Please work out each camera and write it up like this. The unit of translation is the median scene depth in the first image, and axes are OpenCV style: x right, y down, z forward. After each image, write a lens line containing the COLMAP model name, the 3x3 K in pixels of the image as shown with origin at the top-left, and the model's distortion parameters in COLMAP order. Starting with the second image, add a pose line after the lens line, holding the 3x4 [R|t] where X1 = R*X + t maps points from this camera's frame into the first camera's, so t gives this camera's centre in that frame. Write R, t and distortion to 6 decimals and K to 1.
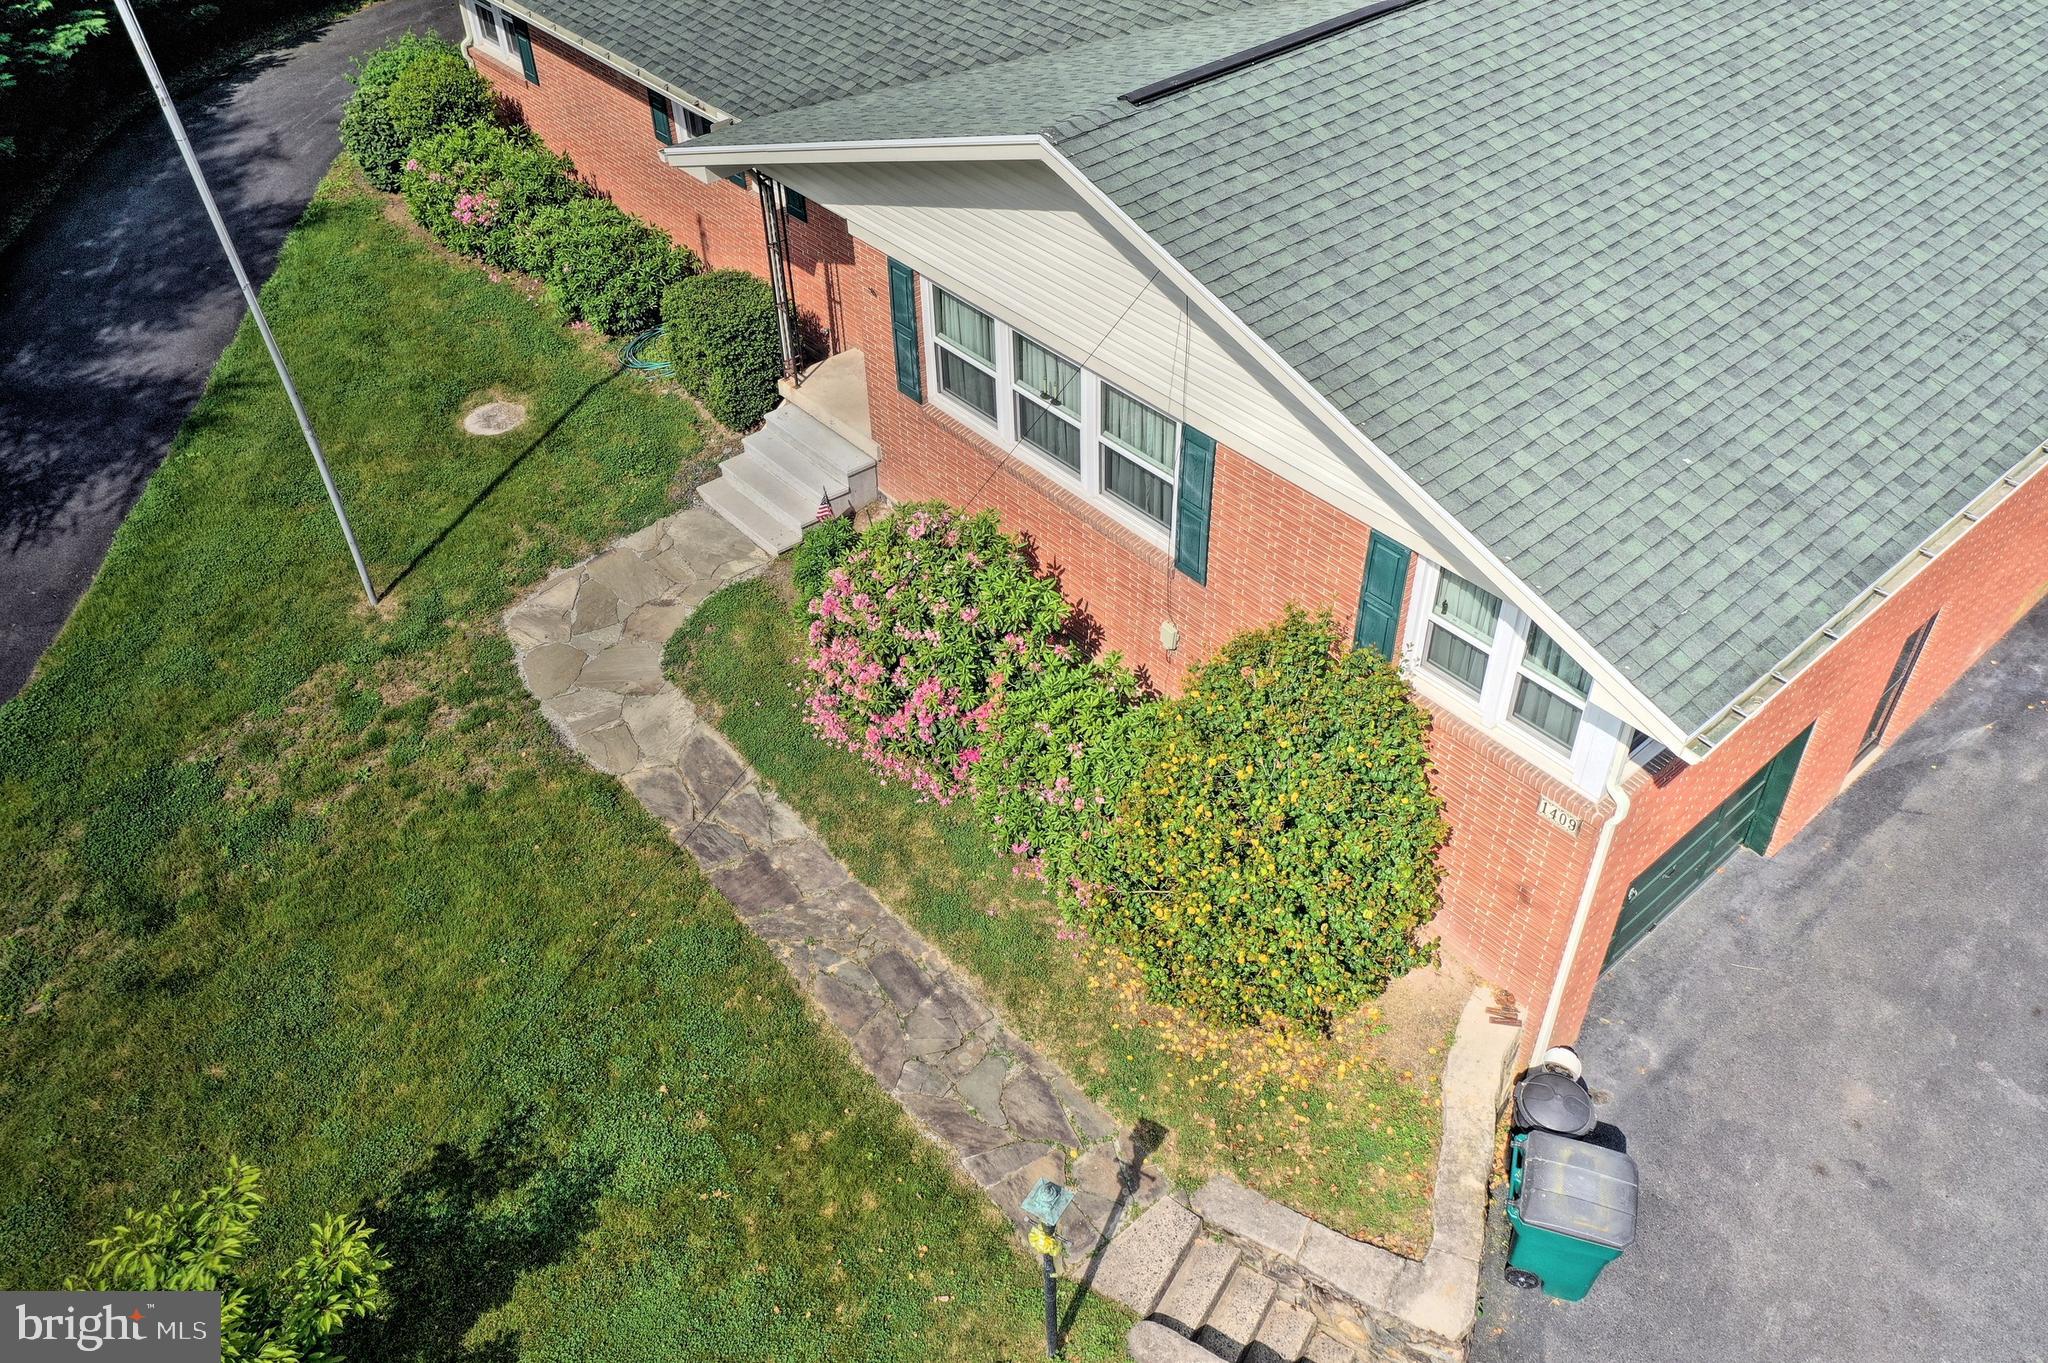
lens RADIAL K [[1617.3, 0, 1021.3], [0, 1617.3, 670.2], [0, 0, 1]] dist [-0.001940, 0.006927]
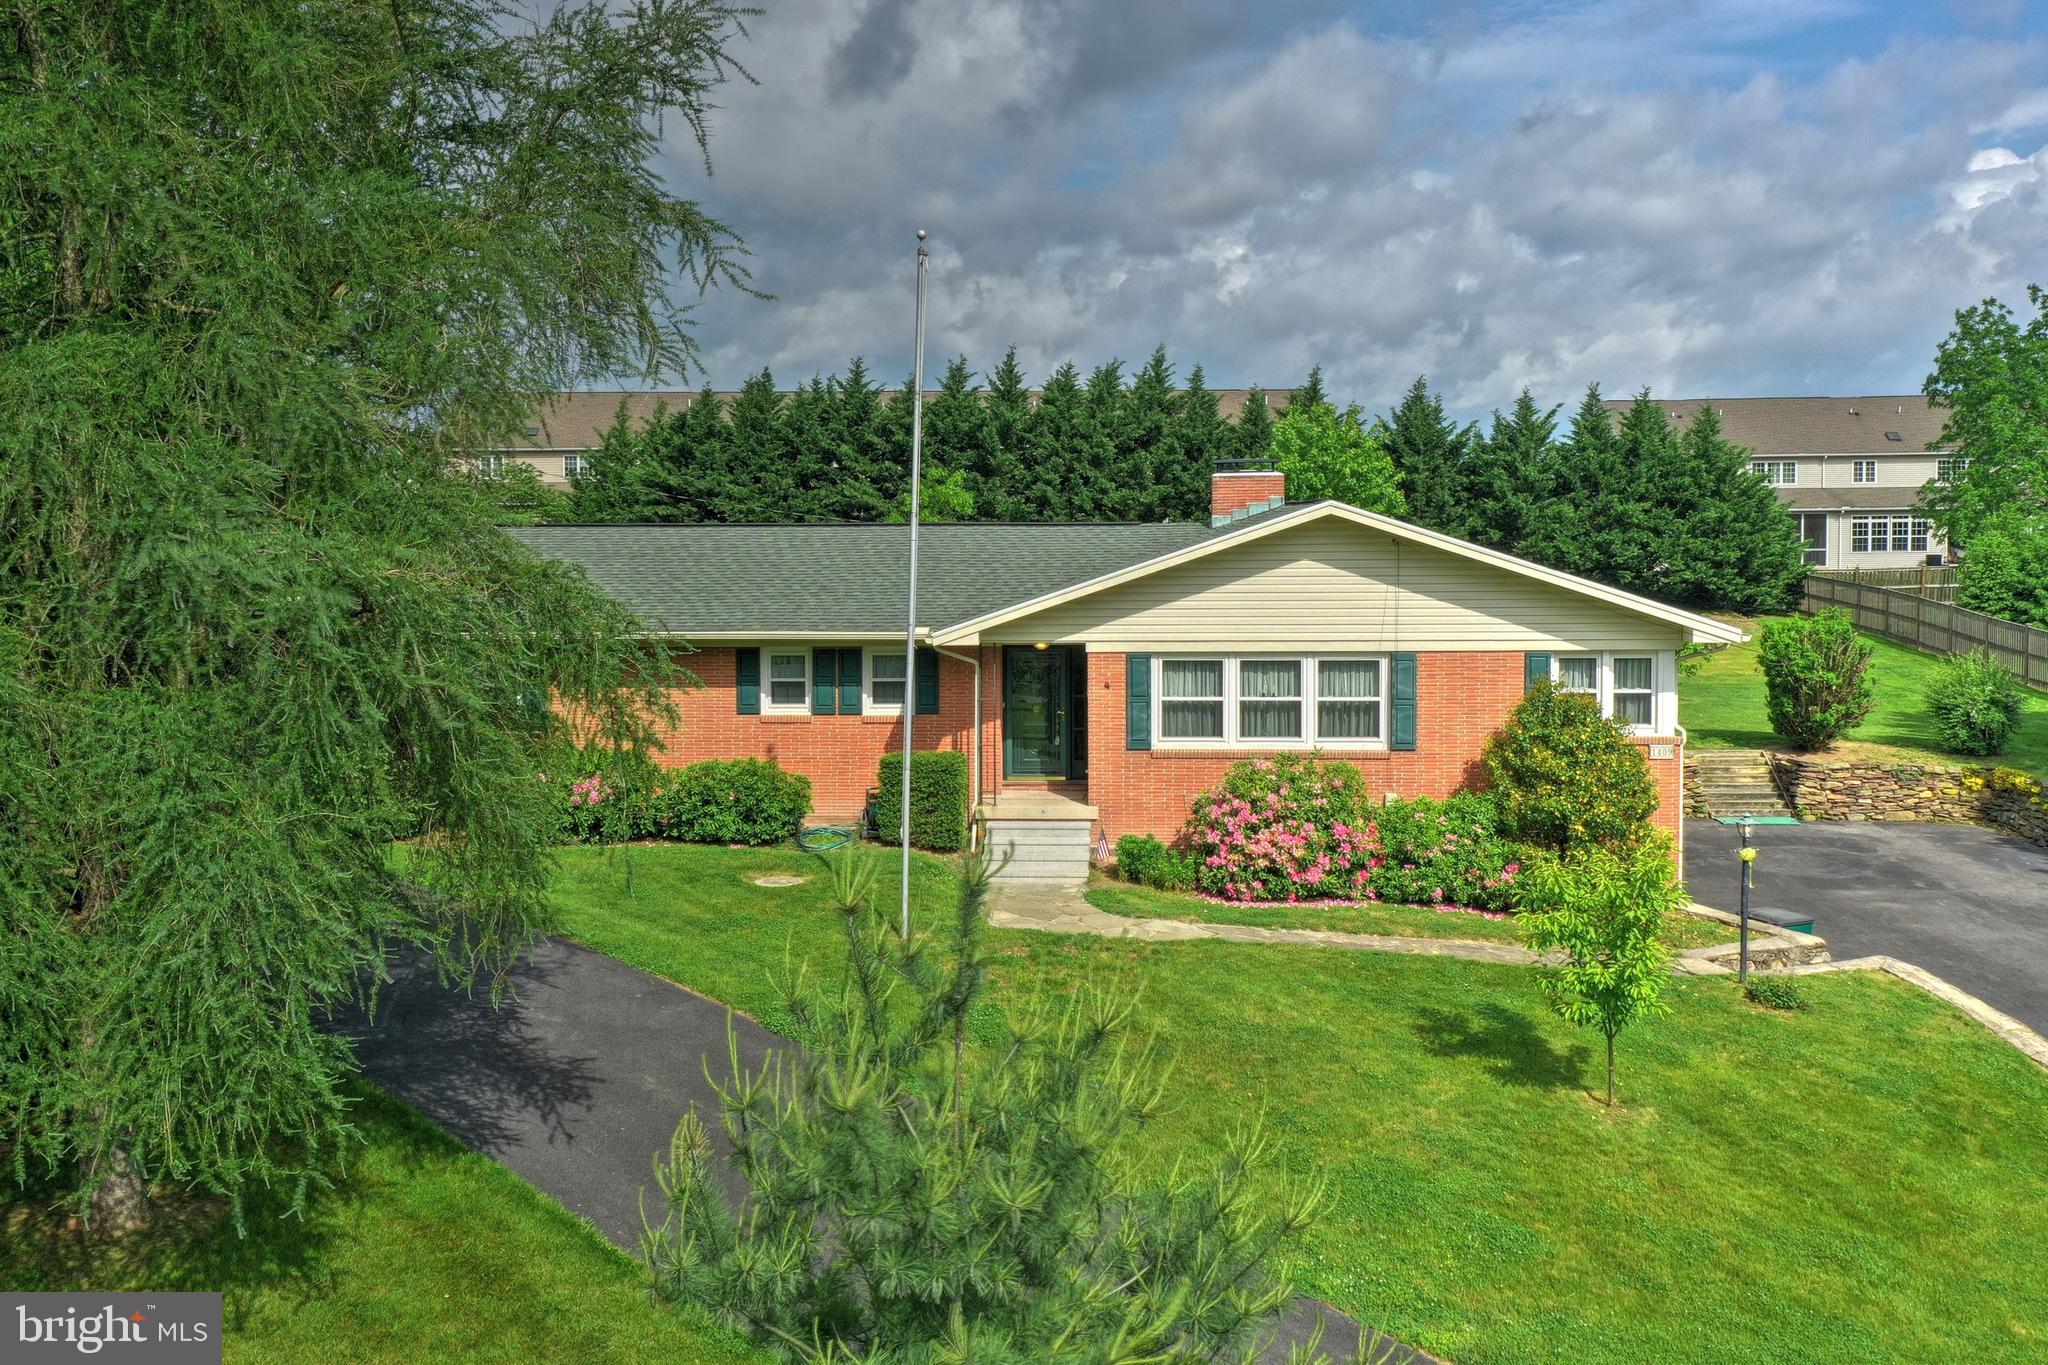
lens RADIAL K [[1816.7, 0, 1014.6], [0, 1816.7, 600.1], [0, 0, 1]] dist [0.002966, 0.008137]
pose [[0.710816, -0.021302, 0.703056, -1.605737], [0.454440, 0.776826, -0.435919, 0.490689], [-0.536866, 0.629354, 0.561861, 0.021665]]
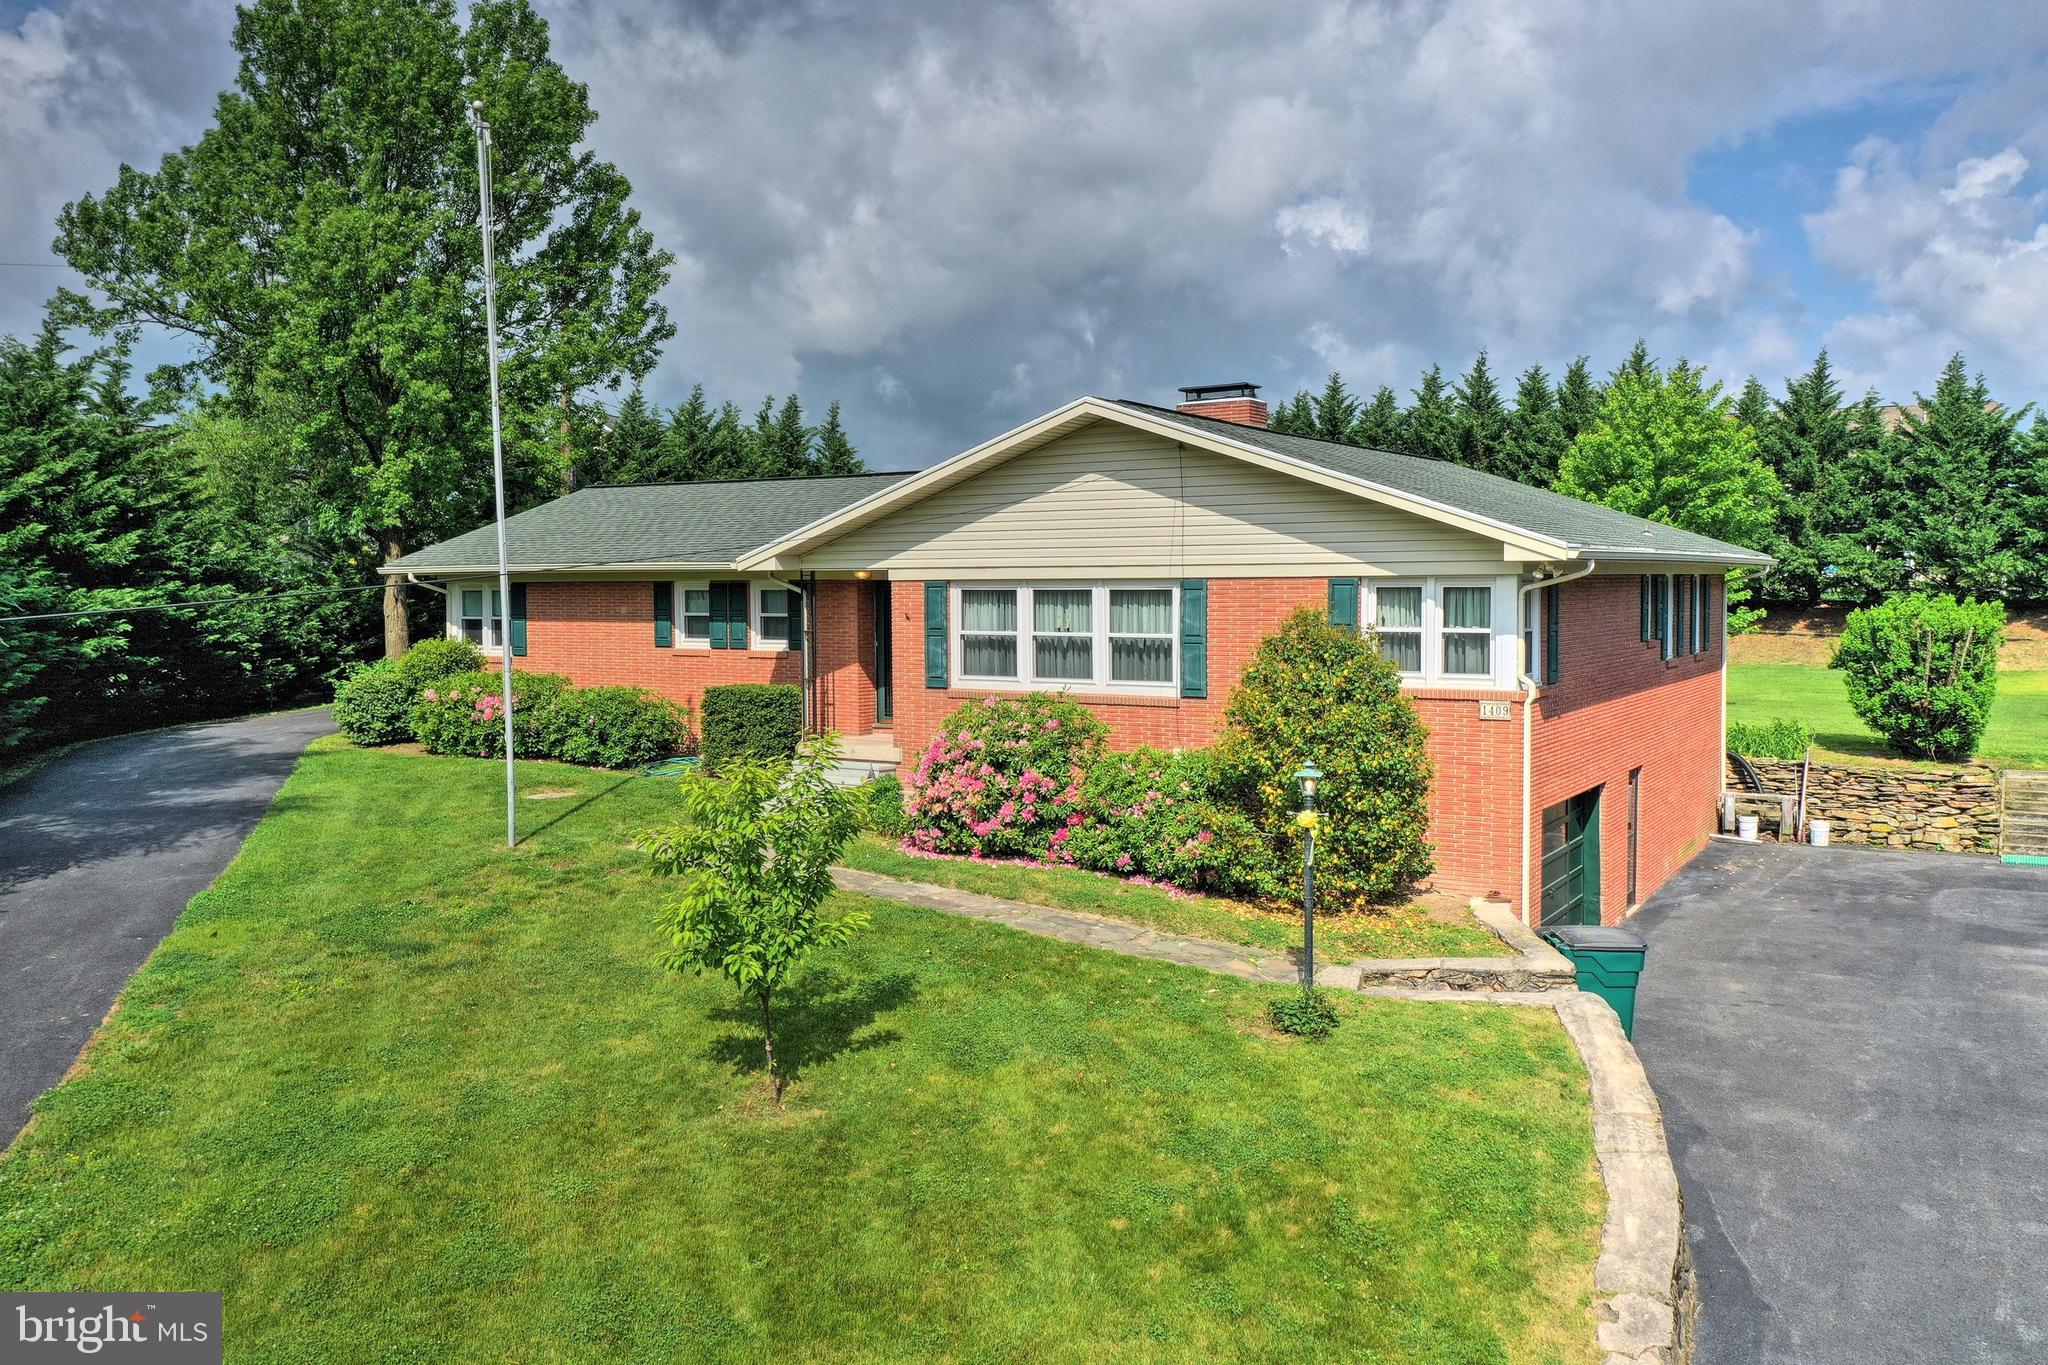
lens RADIAL K [[1630.7, 0, 1008.8], [0, 1630.7, 655.1], [0, 0, 1]] dist [-0.003950, -0.005133]
pose [[0.960968, 0.002039, 0.276652, -0.469663], [0.170419, 0.783372, -0.597734, 0.774296], [-0.217940, 0.621550, 0.752448, -0.089193]]
